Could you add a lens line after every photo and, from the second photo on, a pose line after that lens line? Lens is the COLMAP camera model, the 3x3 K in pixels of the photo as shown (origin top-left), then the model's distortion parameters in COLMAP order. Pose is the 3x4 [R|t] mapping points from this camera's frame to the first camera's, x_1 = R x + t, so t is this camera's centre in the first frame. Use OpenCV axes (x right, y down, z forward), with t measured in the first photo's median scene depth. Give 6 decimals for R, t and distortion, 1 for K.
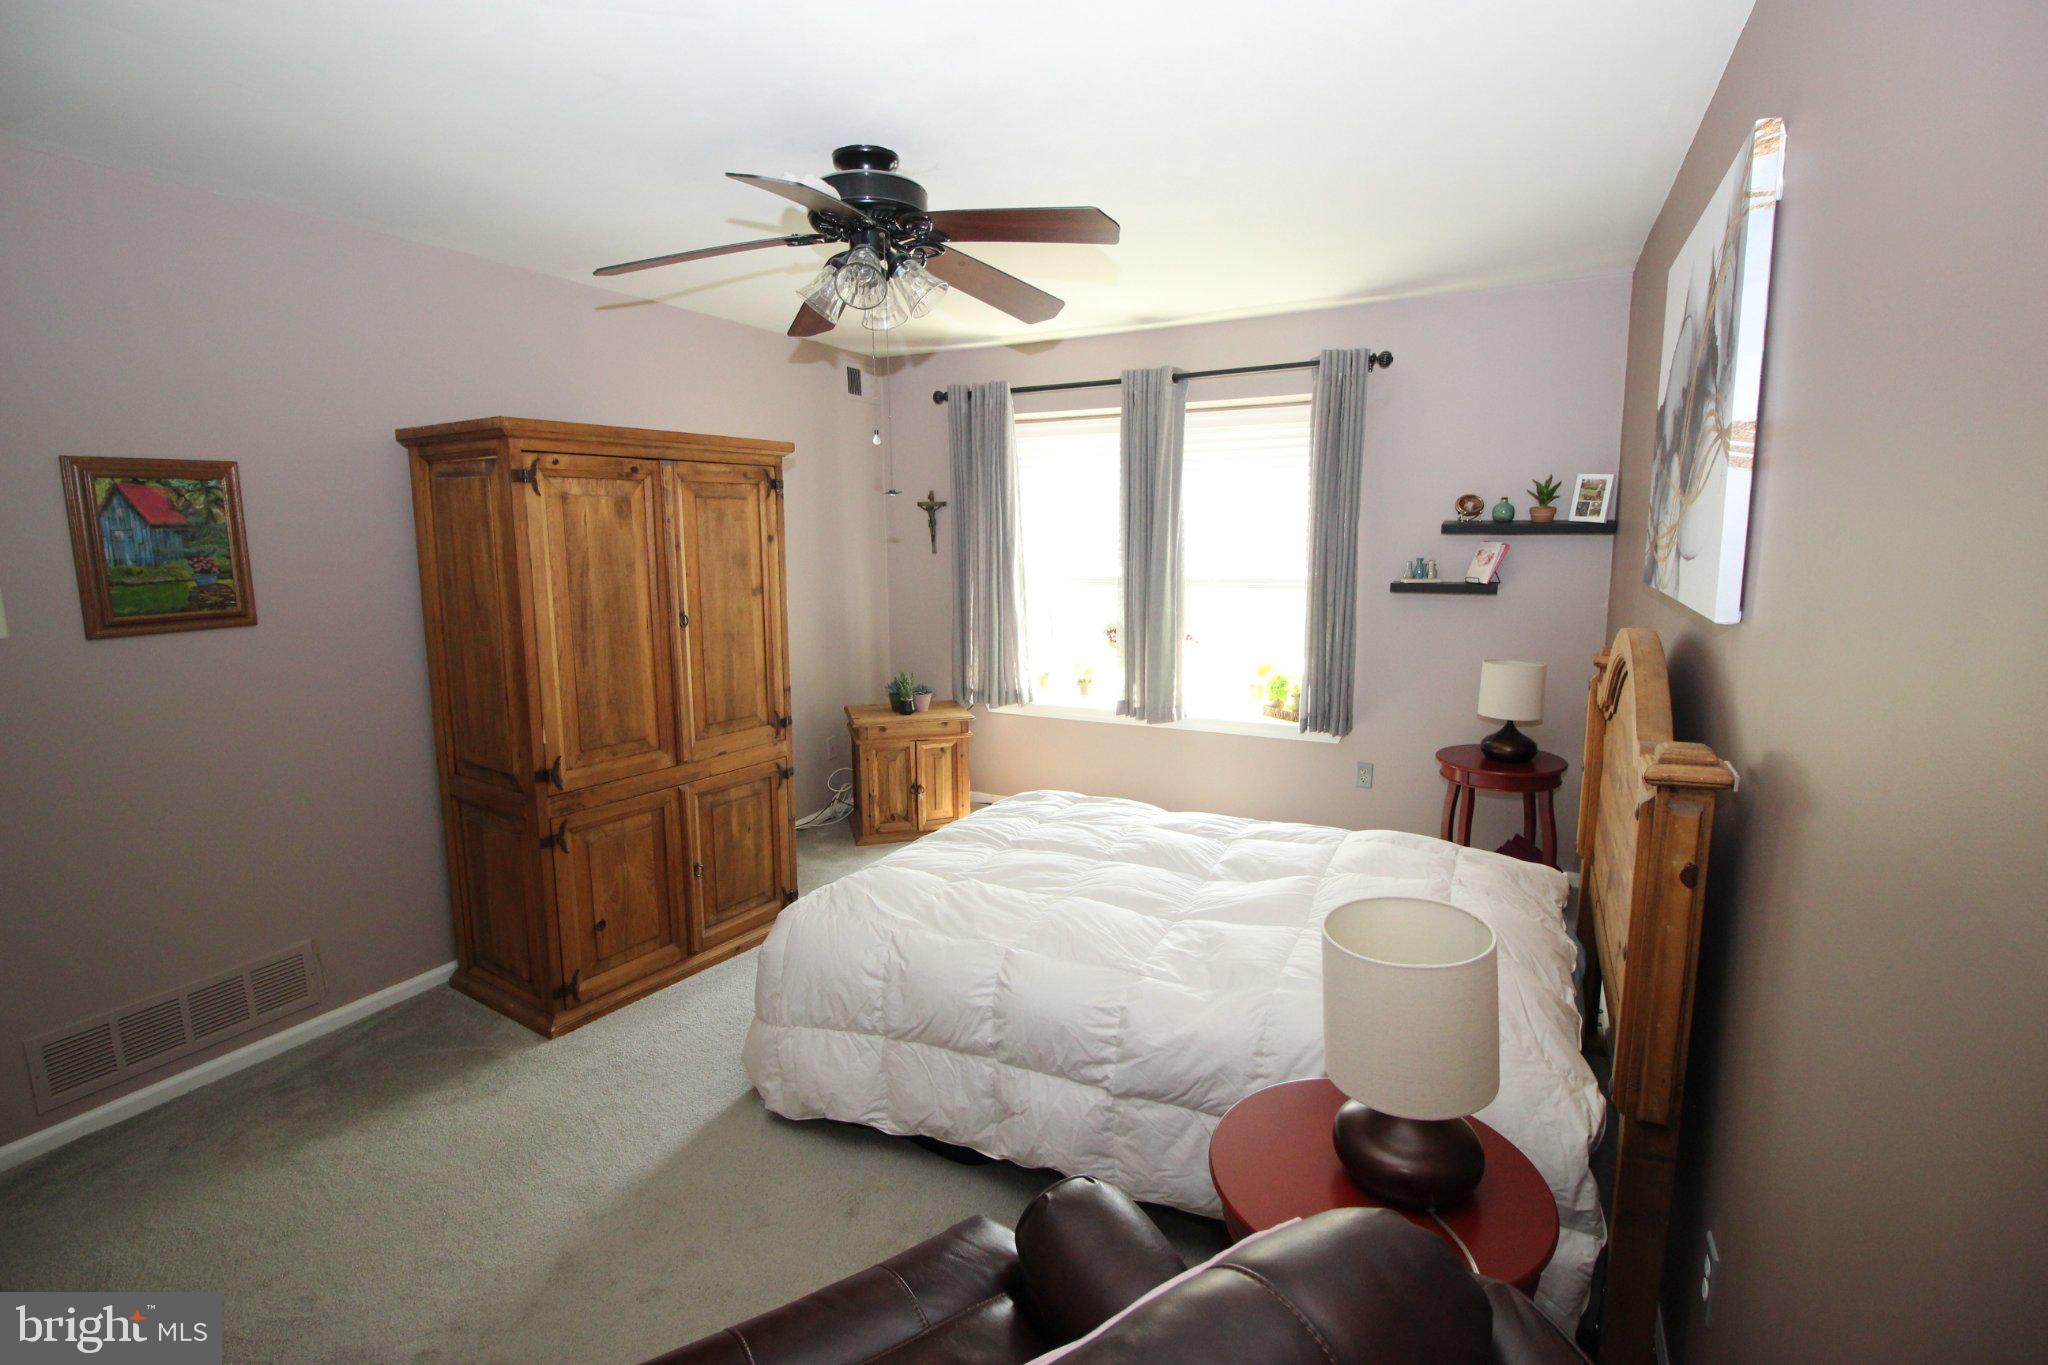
lens RADIAL K [[970.7, 0, 1018.8], [0, 970.7, 645.2], [0, 0, 1]] dist [0.025405, -0.000047]
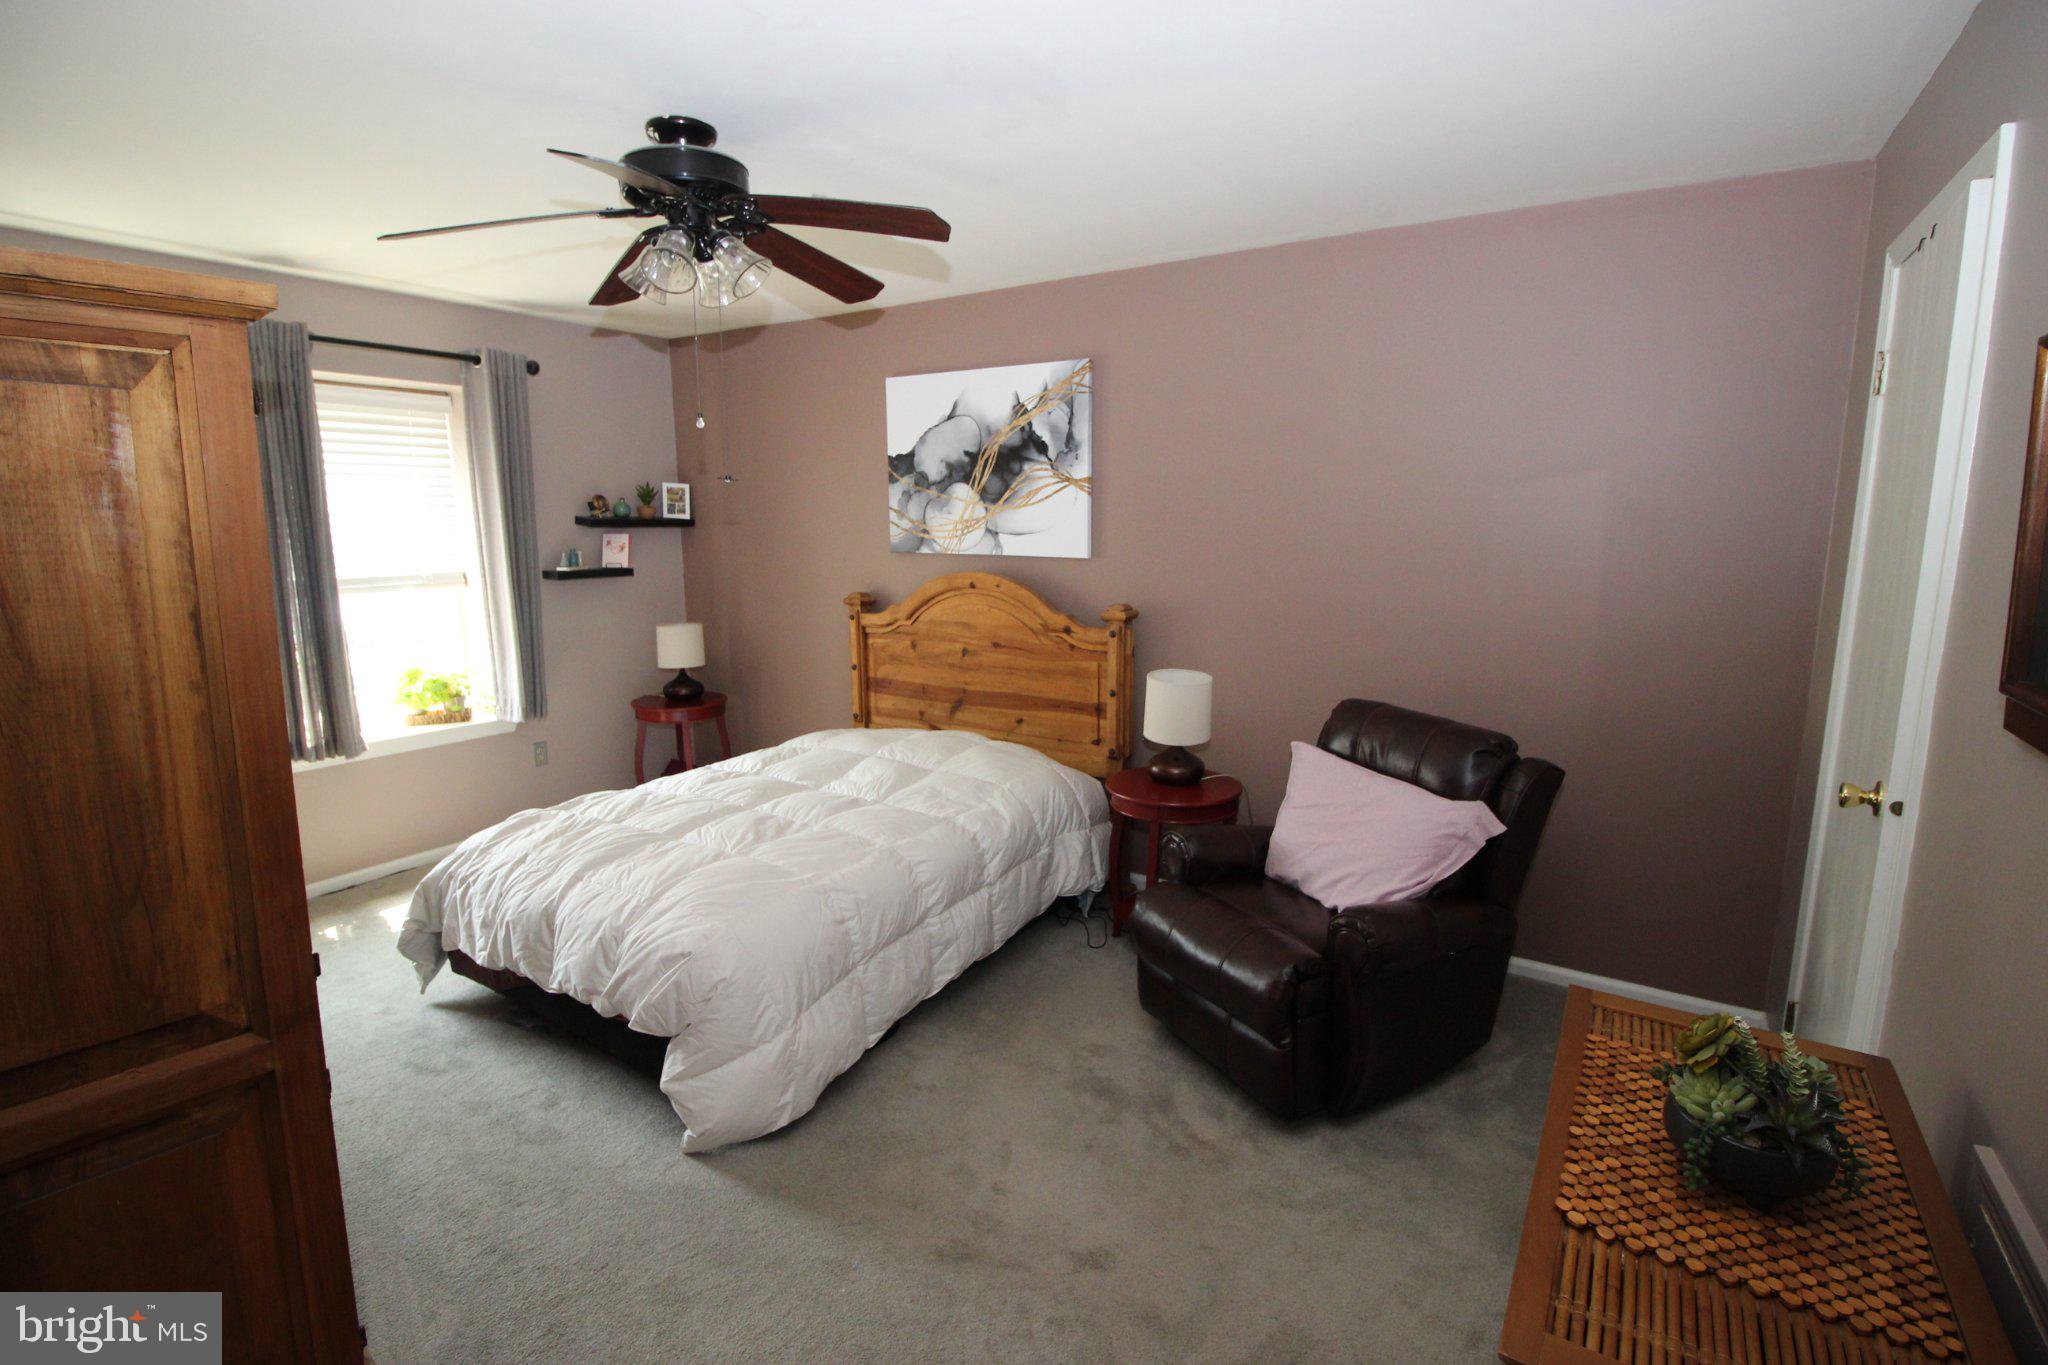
lens RADIAL K [[949.2, 0, 1014.7], [0, 949.2, 669.0], [0, 0, 1]] dist [-0.002974, -0.000176]
pose [[0.097031, -0.147030, 0.984361, -0.715048], [0.128266, 0.982628, 0.134127, -0.036686], [-0.986982, 0.113246, 0.114204, 0.410202]]
